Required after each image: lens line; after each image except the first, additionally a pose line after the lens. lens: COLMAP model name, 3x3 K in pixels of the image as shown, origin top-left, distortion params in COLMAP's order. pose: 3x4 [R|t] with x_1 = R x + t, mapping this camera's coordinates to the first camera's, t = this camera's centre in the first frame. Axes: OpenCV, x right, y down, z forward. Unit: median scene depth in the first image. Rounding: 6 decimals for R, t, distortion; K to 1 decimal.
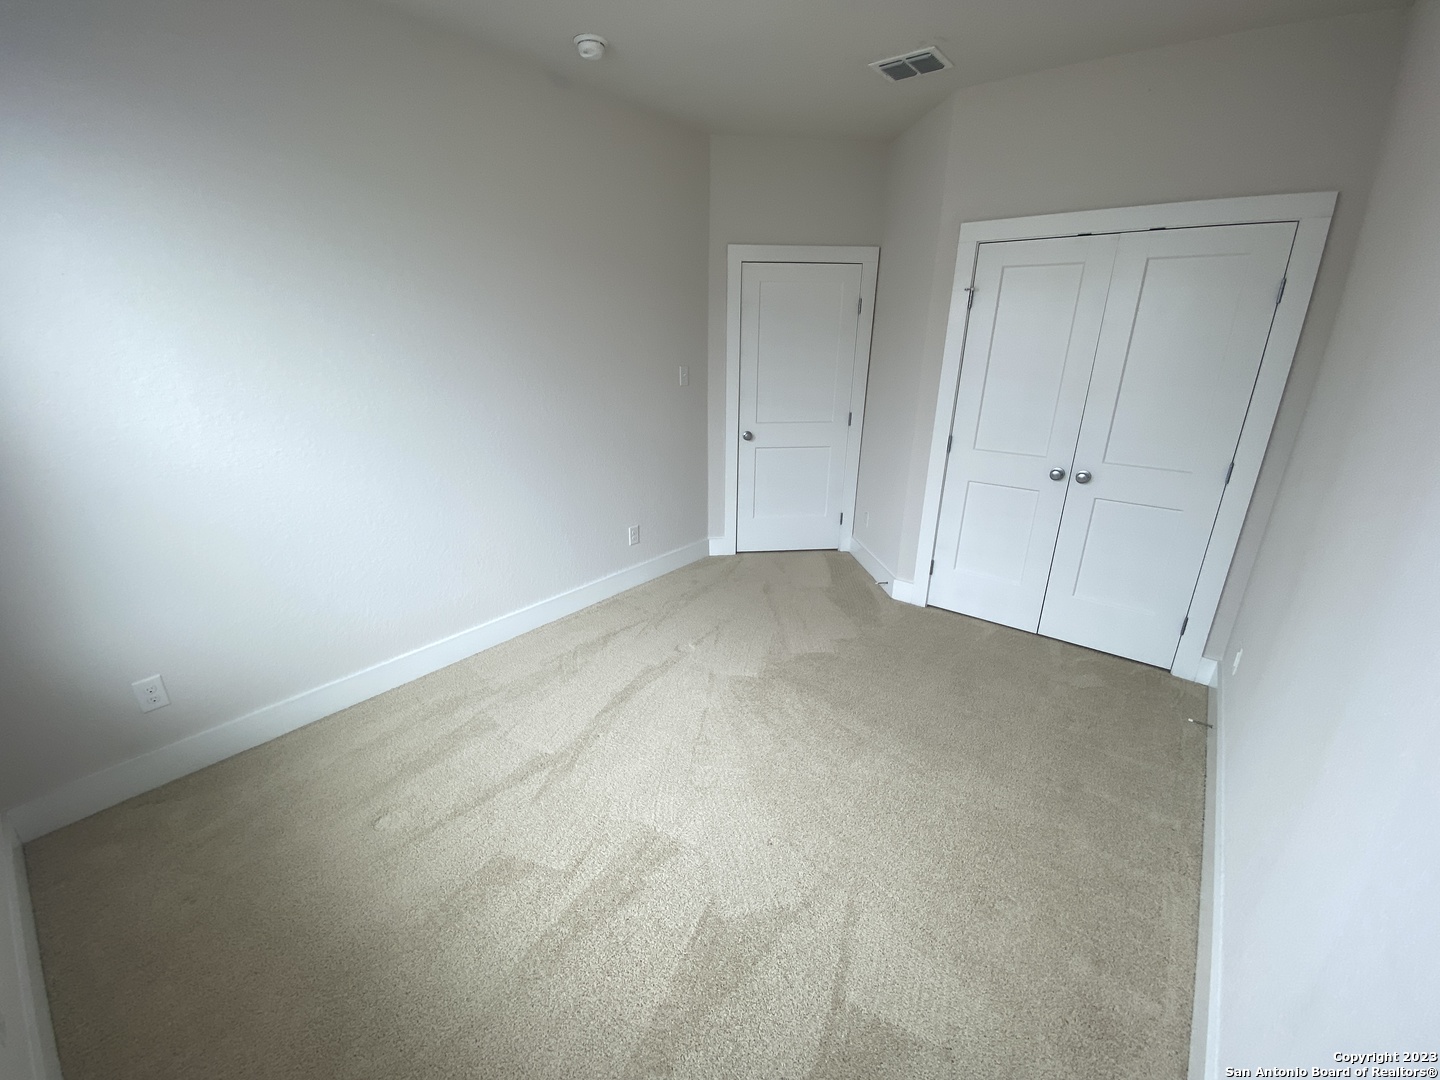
lens RADIAL K [[581.6, 0, 724.3], [0, 581.6, 539.6], [0, 0, 1]] dist [-0.004081, -0.011055]
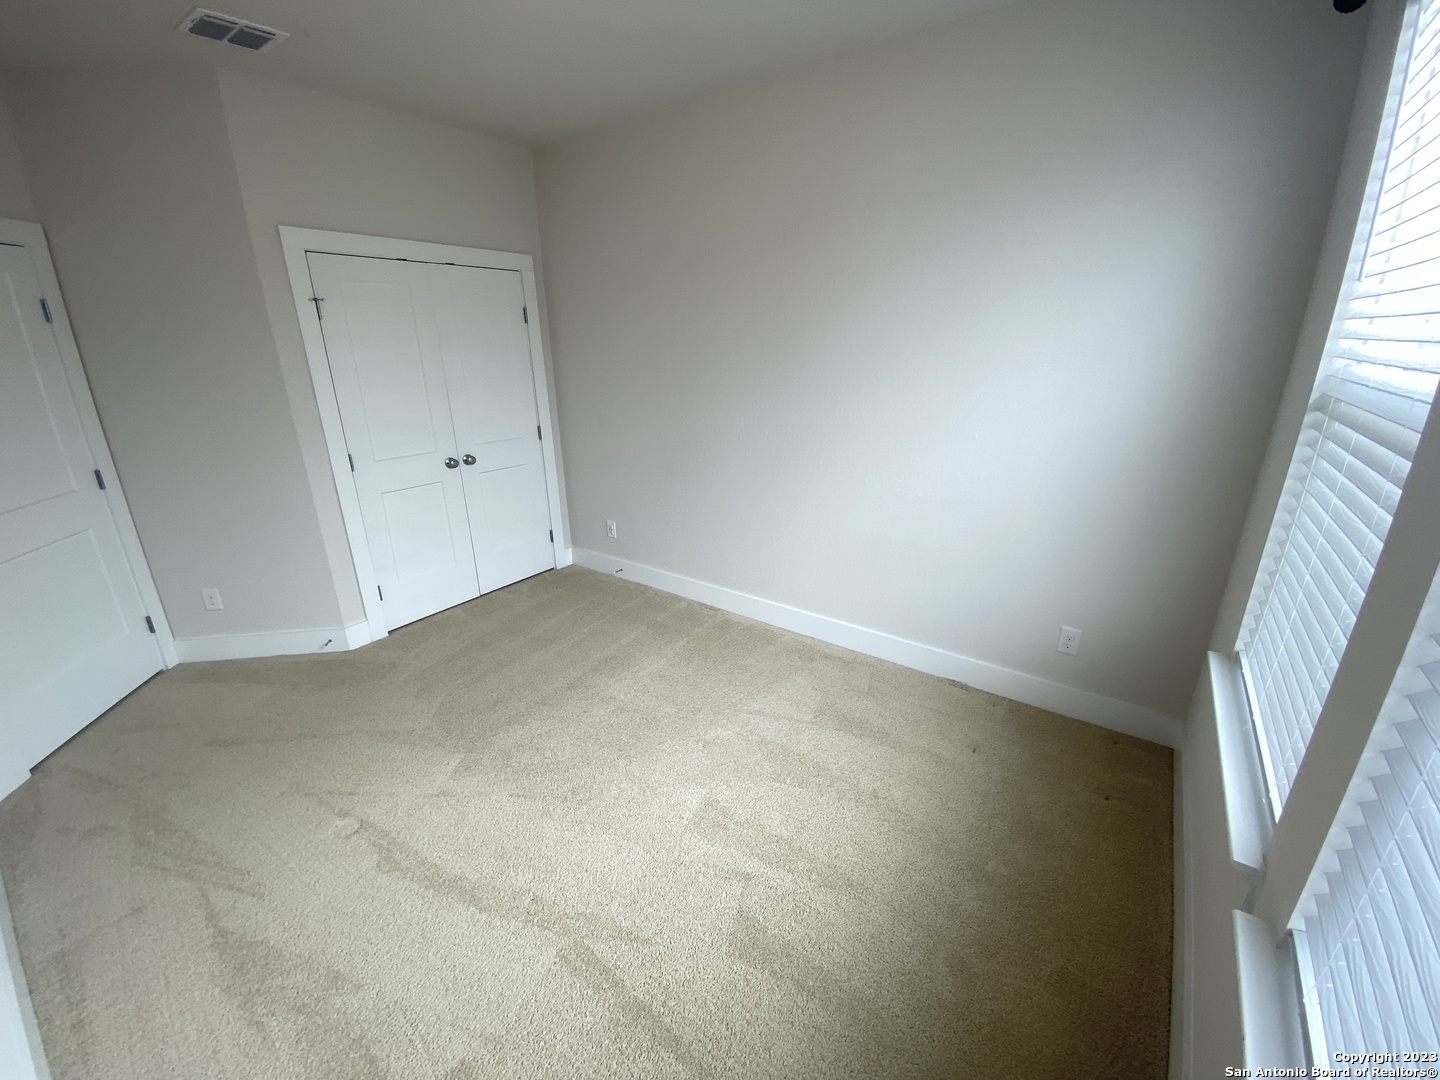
lens RADIAL K [[574.6, 0, 725.3], [0, 574.6, 528.5], [0, 0, 1]] dist [0.001495, -0.000042]
pose [[-0.039582, -0.324106, 0.945192, -0.588406], [0.332688, 0.887688, 0.318320, -0.179110], [-0.942206, 0.327054, 0.072690, 0.428939]]
